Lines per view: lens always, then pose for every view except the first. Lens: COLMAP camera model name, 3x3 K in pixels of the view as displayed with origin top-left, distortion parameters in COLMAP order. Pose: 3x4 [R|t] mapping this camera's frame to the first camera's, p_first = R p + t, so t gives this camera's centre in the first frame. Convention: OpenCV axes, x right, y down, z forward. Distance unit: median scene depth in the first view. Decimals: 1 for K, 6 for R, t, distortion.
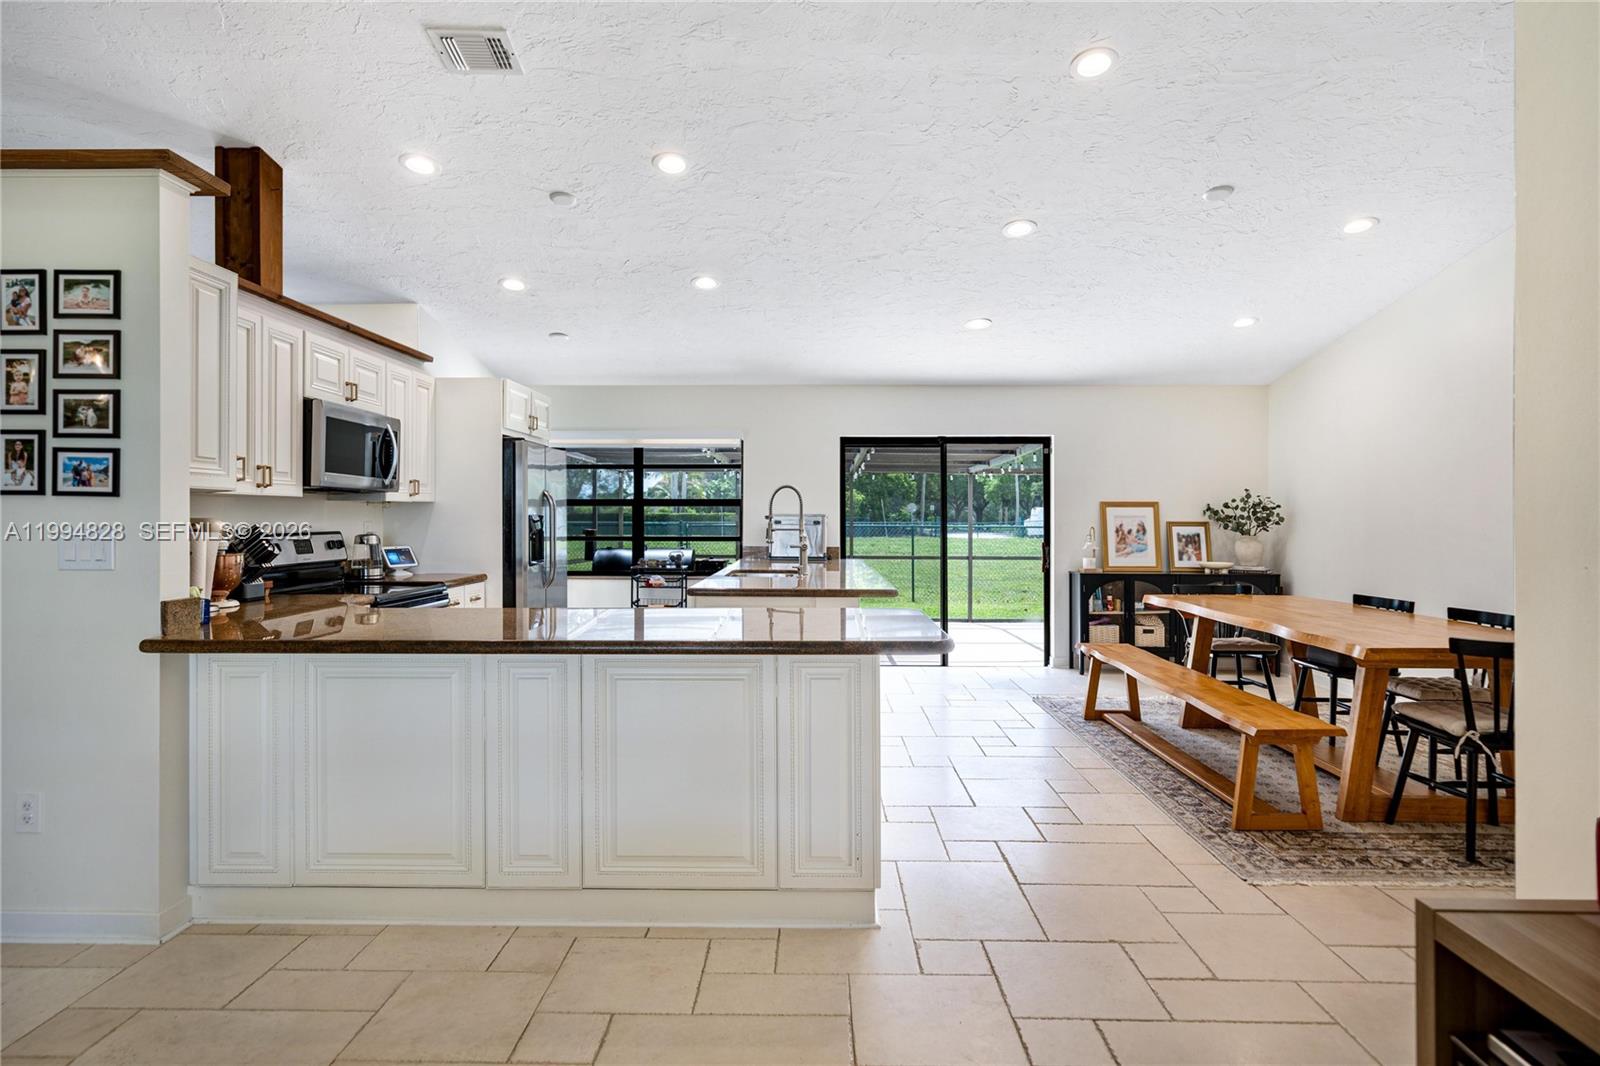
lens RADIAL K [[873.7, 0, 792.0], [0, 873.7, 511.9], [0, 0, 1]] dist [0.006864, -0.004809]
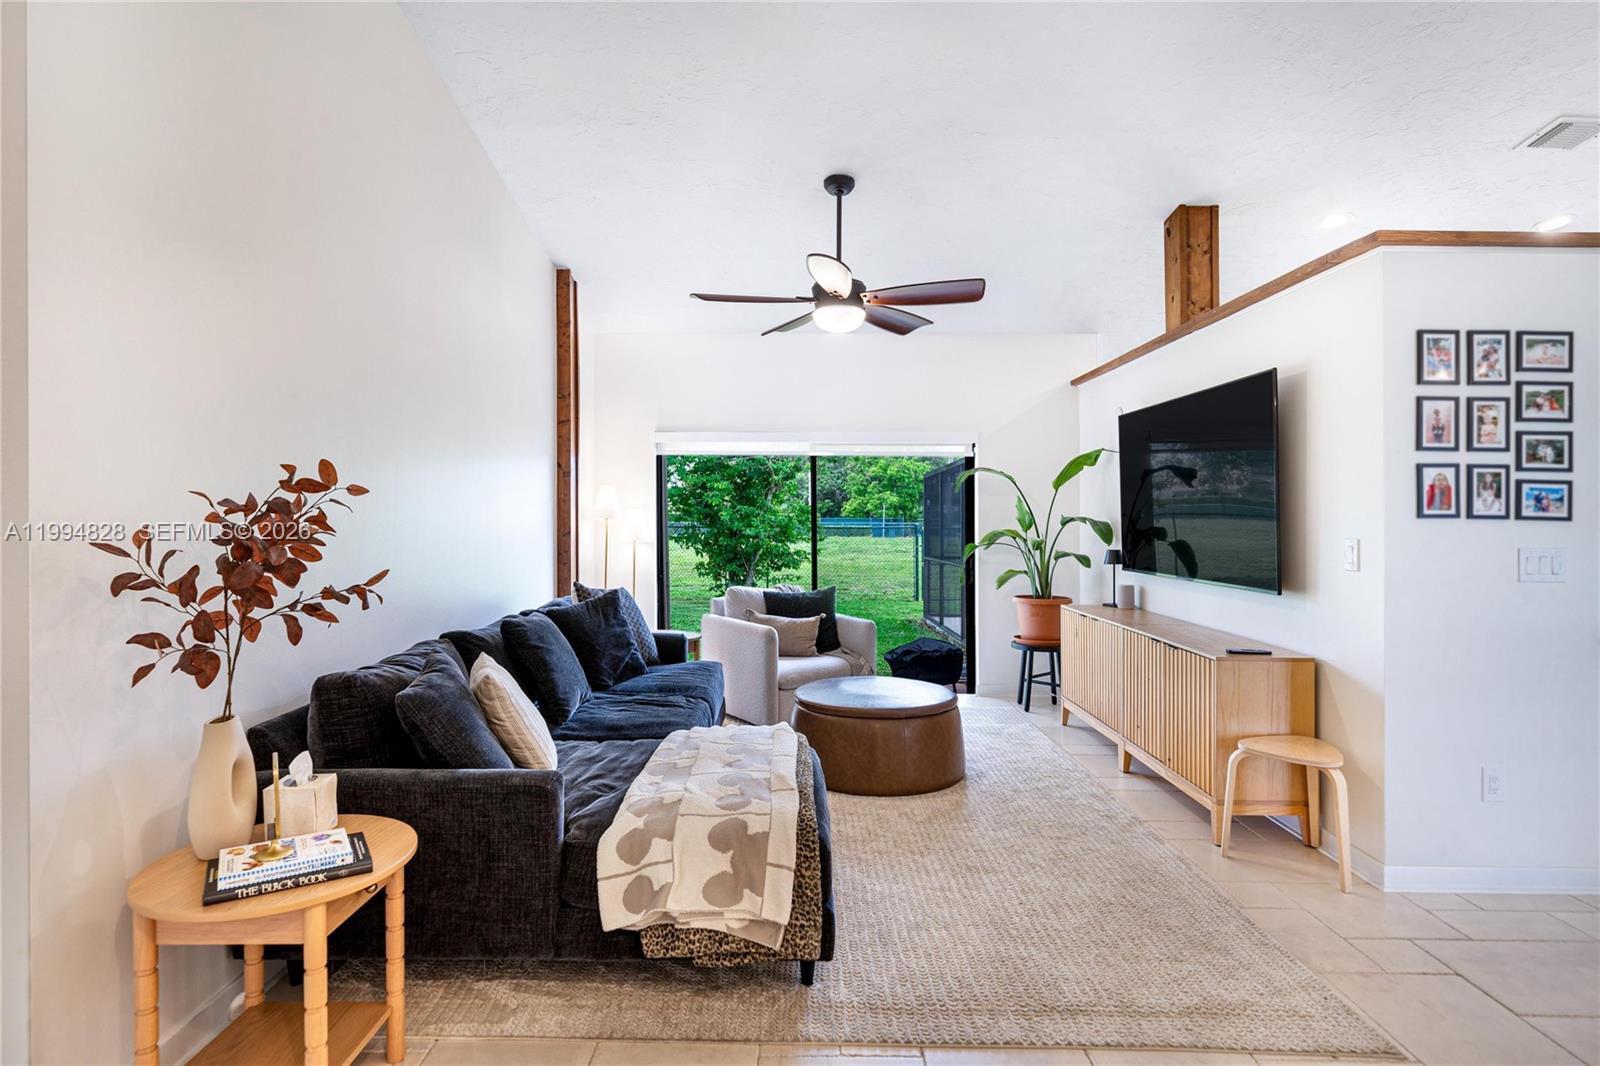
lens RADIAL K [[846.5, 0, 792.4], [0, 846.5, 509.4], [0, 0, 1]] dist [0.003510, 0.000668]
pose [[0.999692, 0.004179, 0.024458, -0.928942], [-0.004120, 0.999989, -0.002451, -0.012809], [-0.024468, 0.002349, 0.999698, -0.067397]]
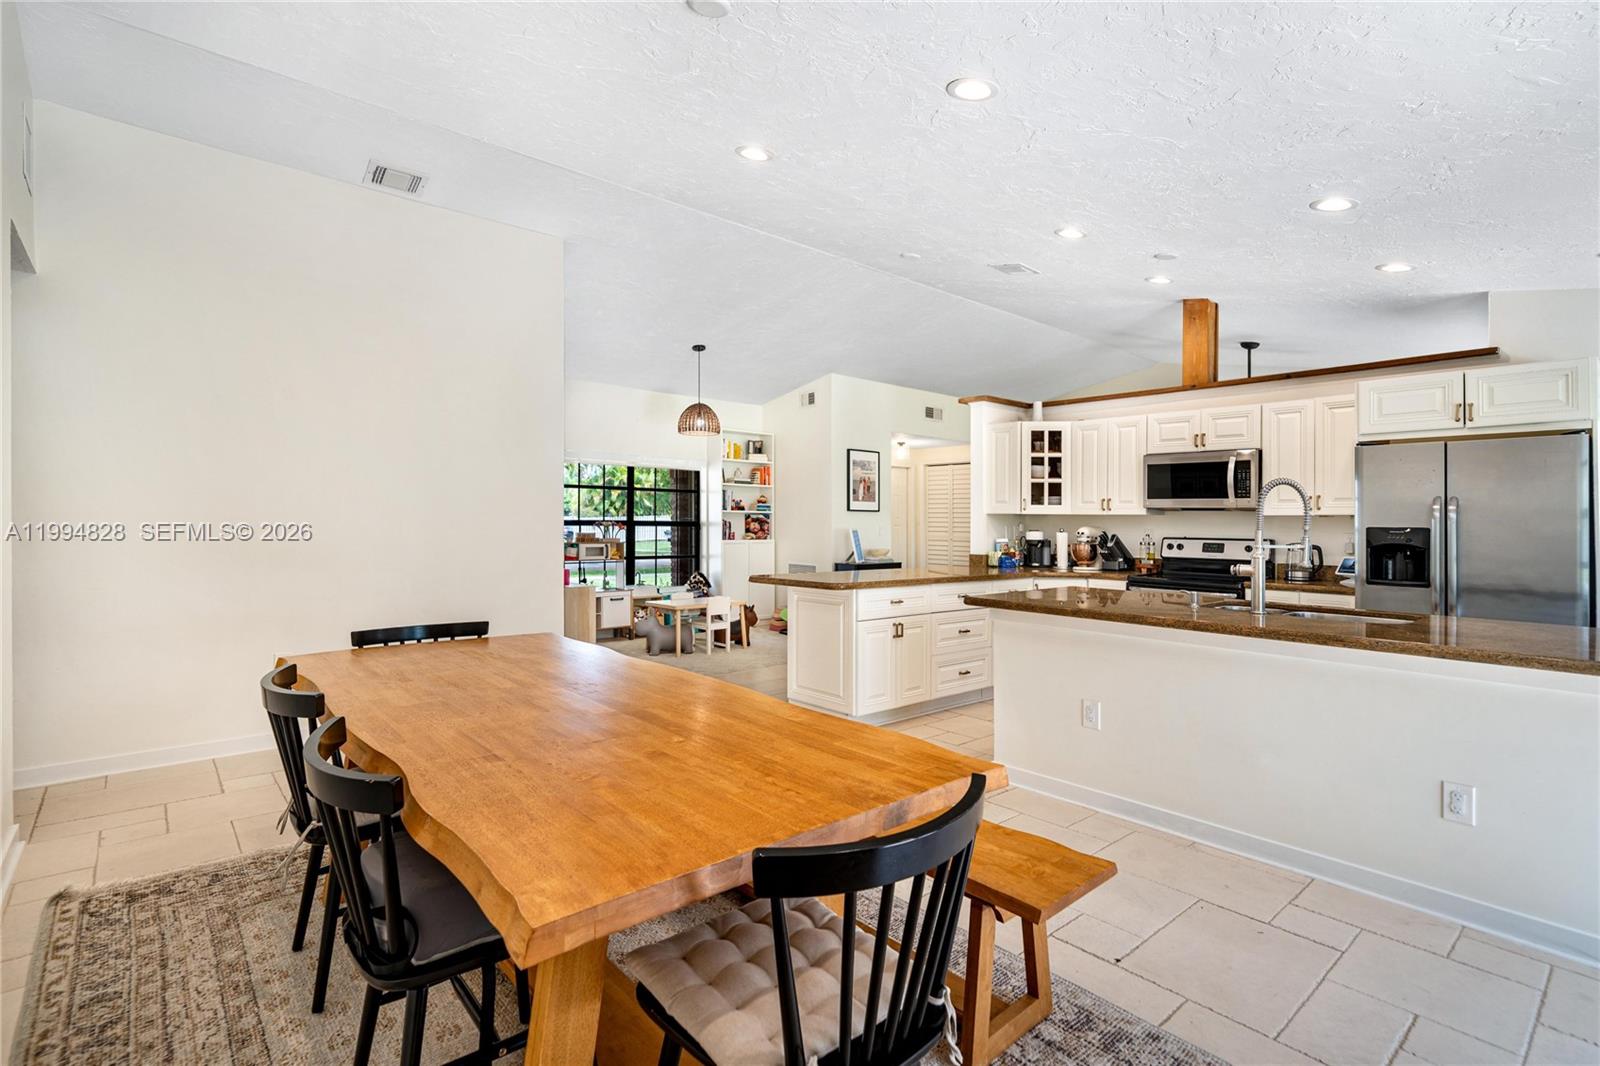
lens RADIAL K [[766.4, 0, 785.3], [0, 766.4, 516.7], [0, 0, 1]] dist [-0.000243, 0.000866]
pose [[-0.747663, -0.016058, -0.663884, 0.699708], [-0.010711, 0.999869, -0.012122, 0.009136], [0.663992, -0.001953, -0.747737, 1.247838]]
